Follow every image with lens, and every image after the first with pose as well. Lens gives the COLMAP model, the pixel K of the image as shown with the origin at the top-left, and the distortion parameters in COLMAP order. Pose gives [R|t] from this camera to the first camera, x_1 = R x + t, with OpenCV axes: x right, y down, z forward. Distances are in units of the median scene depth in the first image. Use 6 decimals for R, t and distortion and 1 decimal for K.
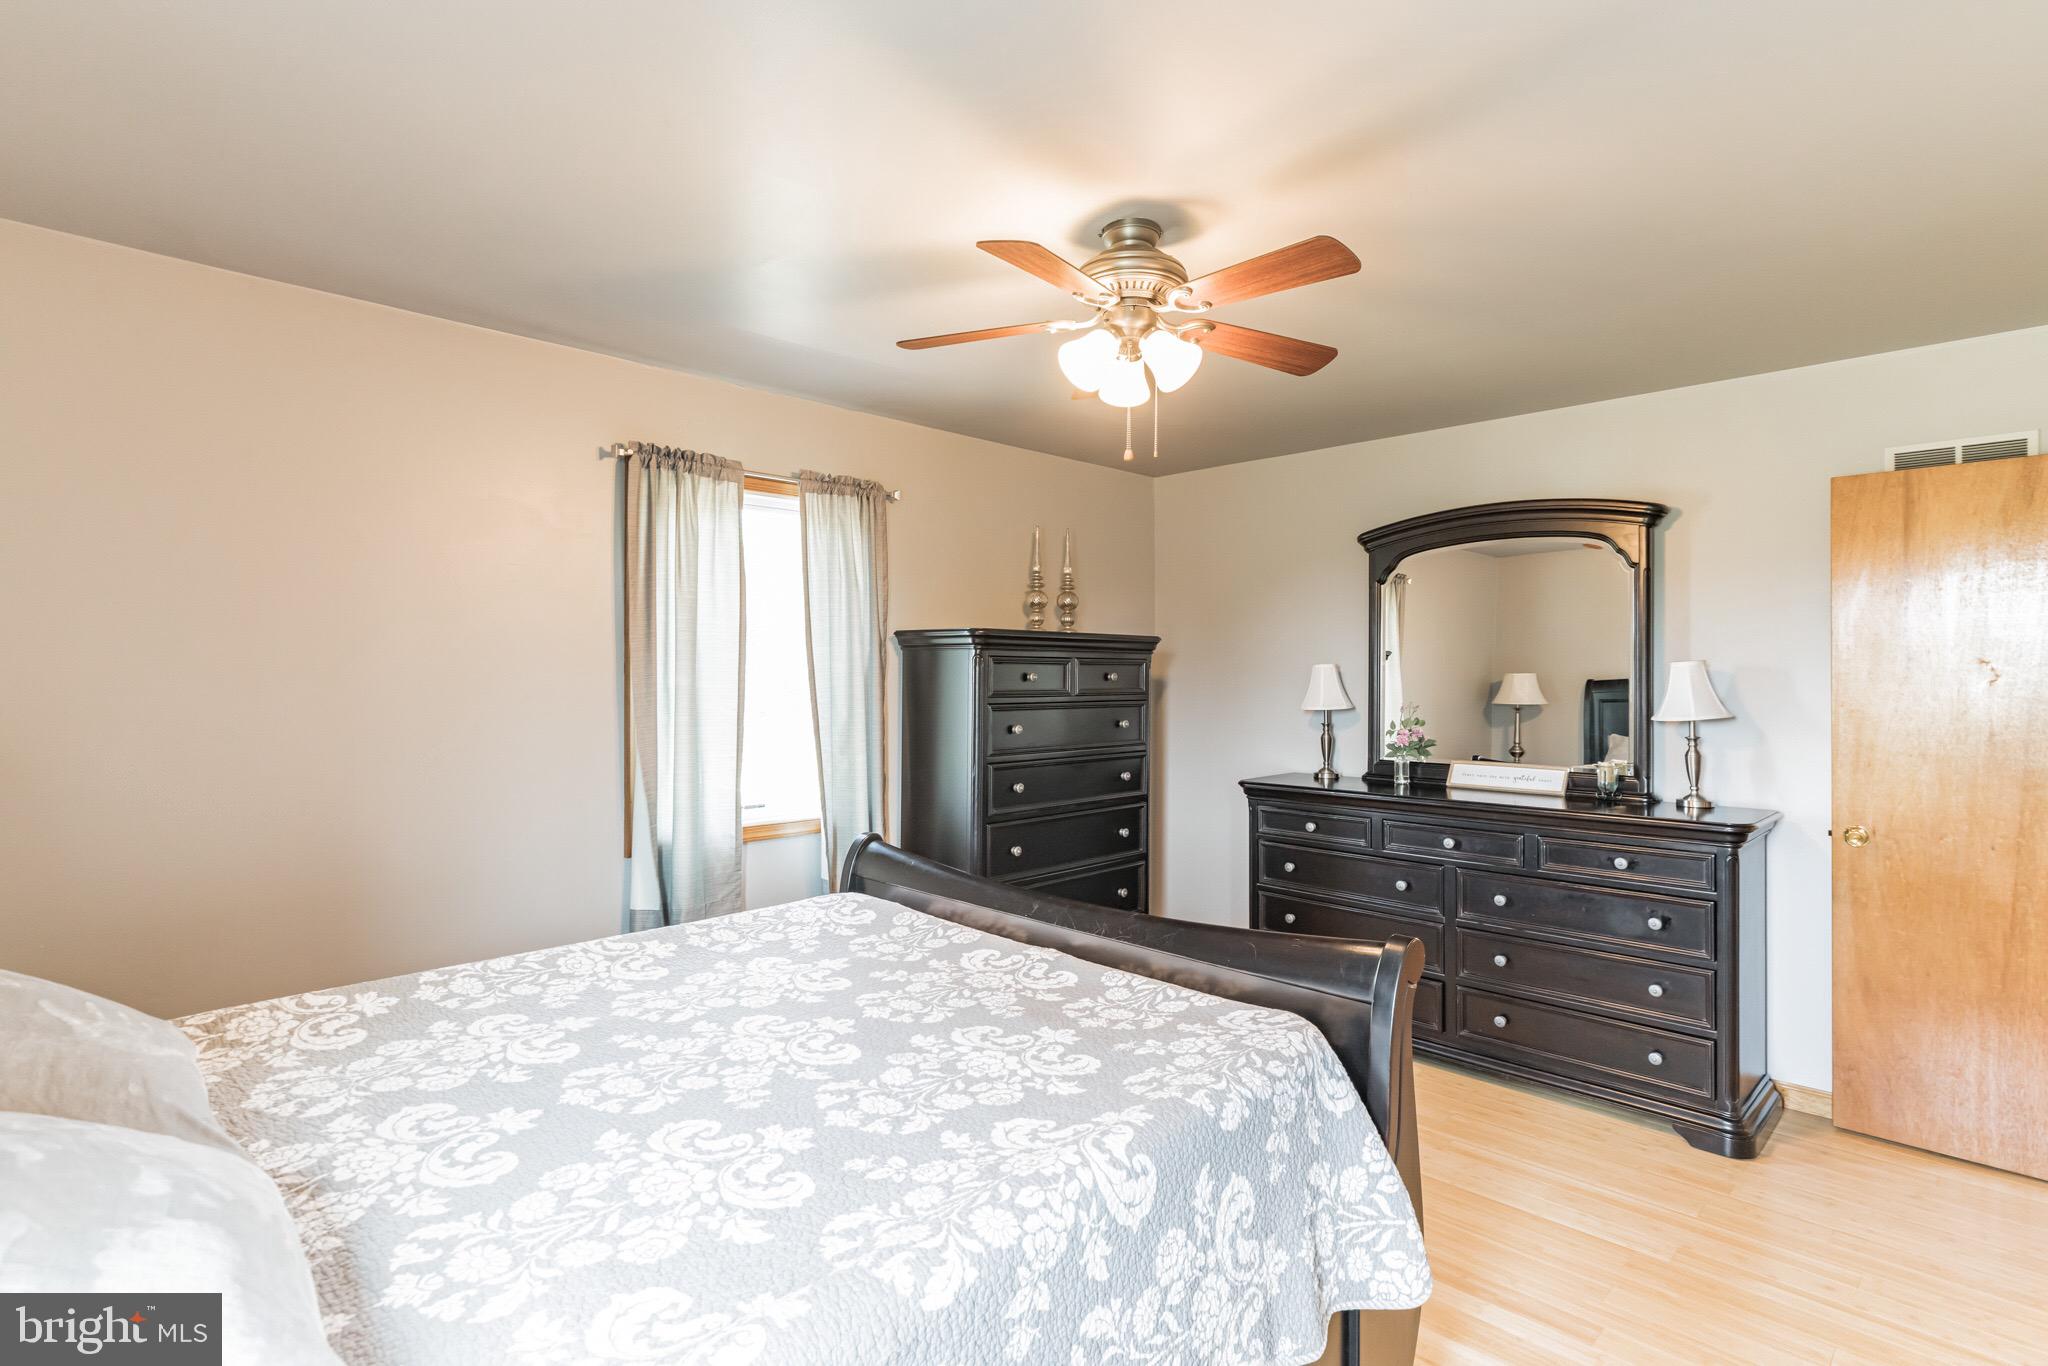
lens RADIAL K [[1006.4, 0, 1027.6], [0, 1006.4, 681.5], [0, 0, 1]] dist [0.026014, 0.001933]
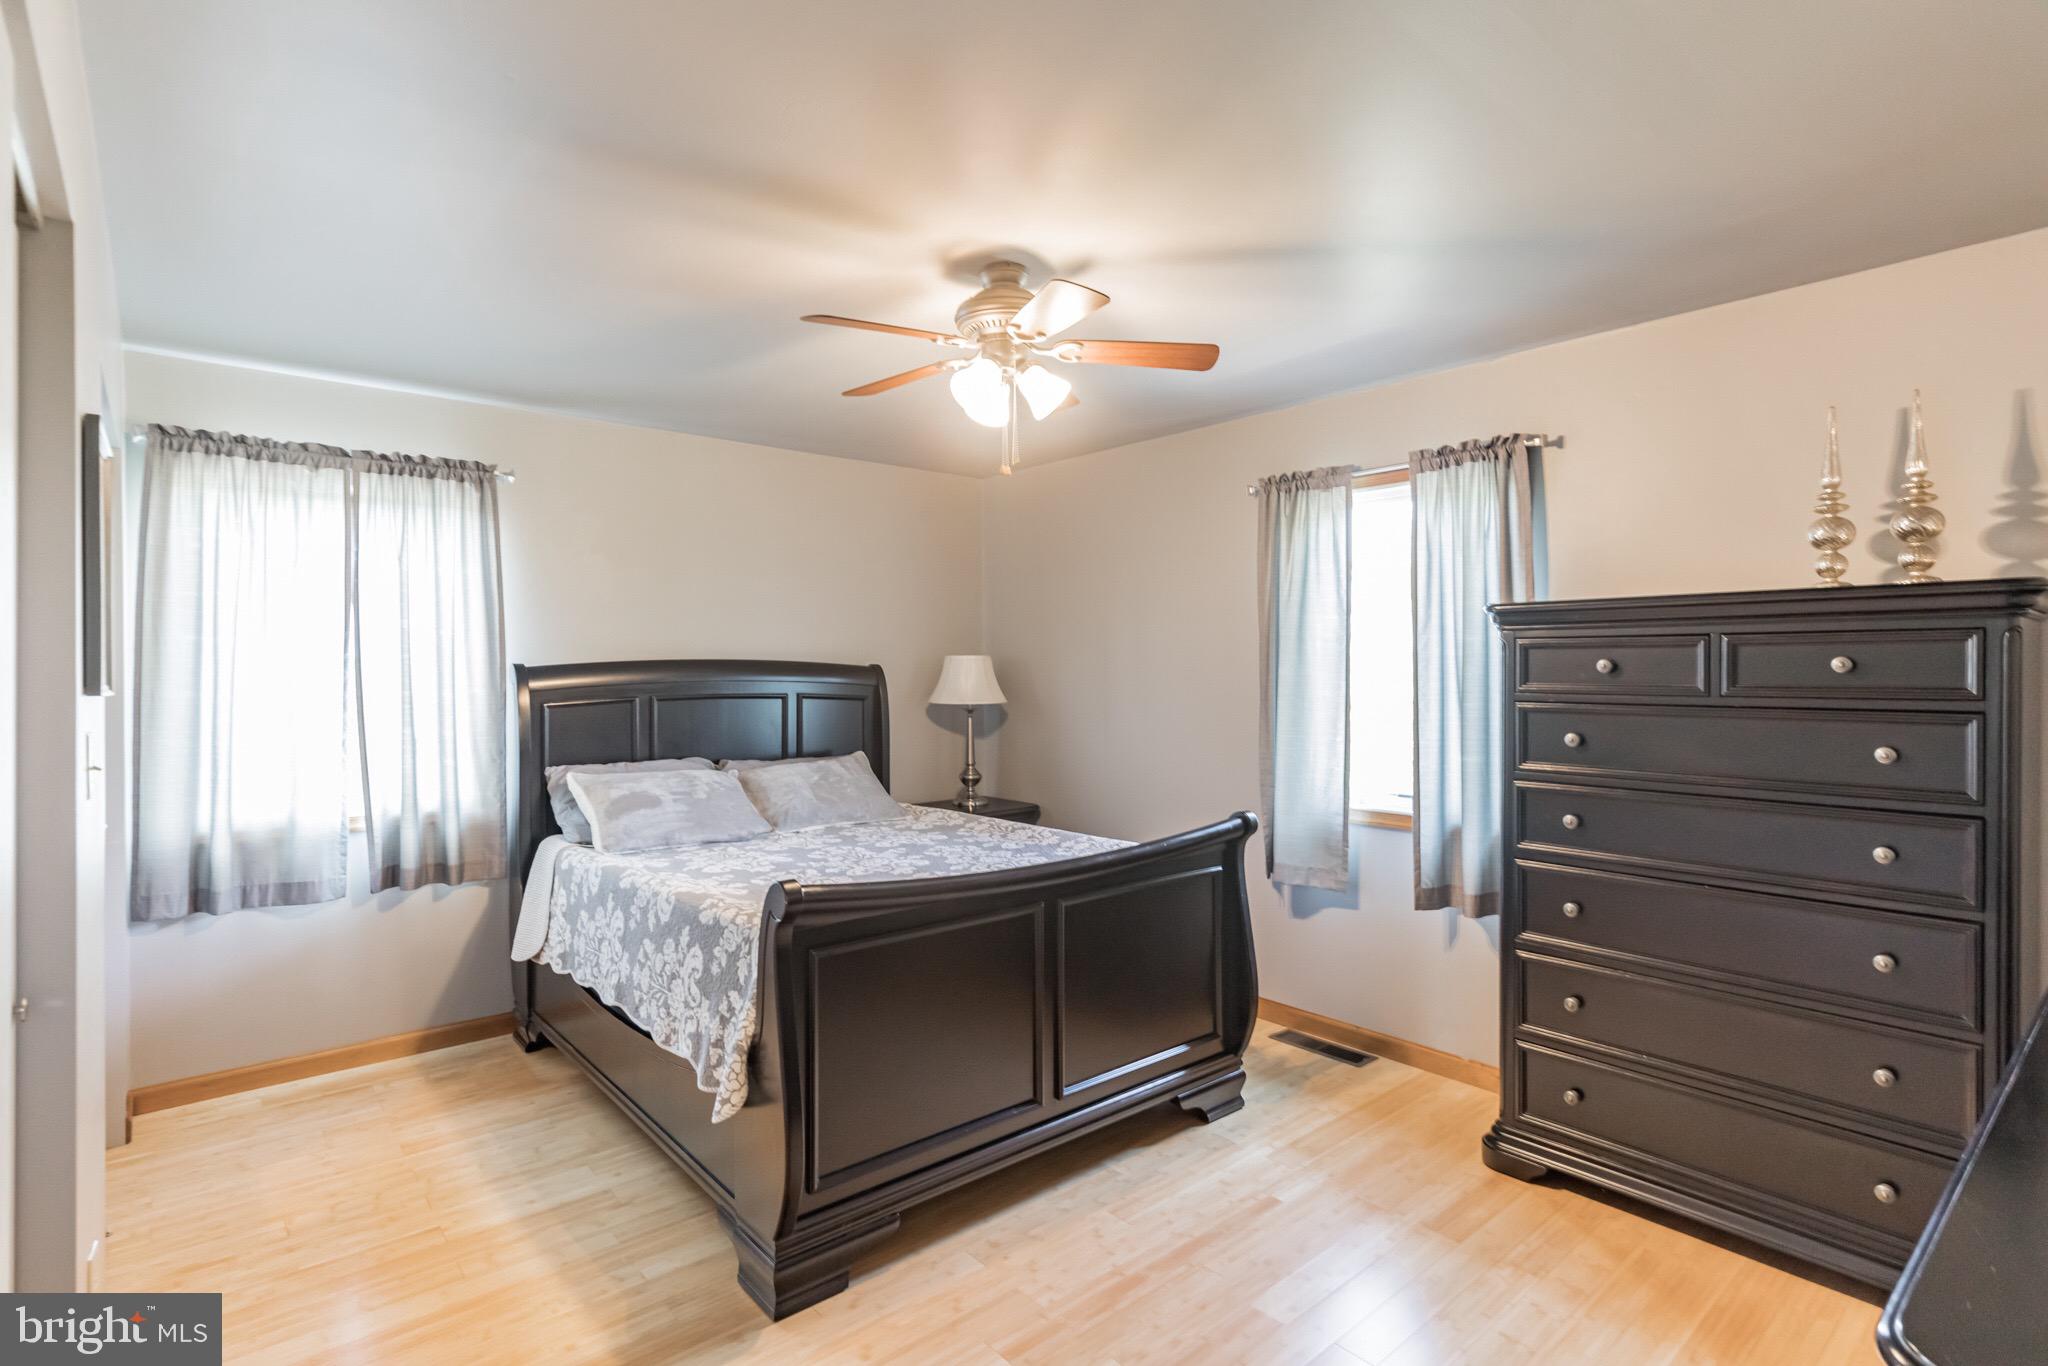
lens RADIAL K [[1006.4, 0, 1015.1], [0, 1006.4, 675.0], [0, 0, 1]] dist [0.026014, 0.001933]
pose [[-0.062412, 0.006146, -0.998032, 0.750695], [-0.001514, 0.999979, 0.006253, -0.001192], [0.998049, 0.001901, -0.062401, 0.660596]]
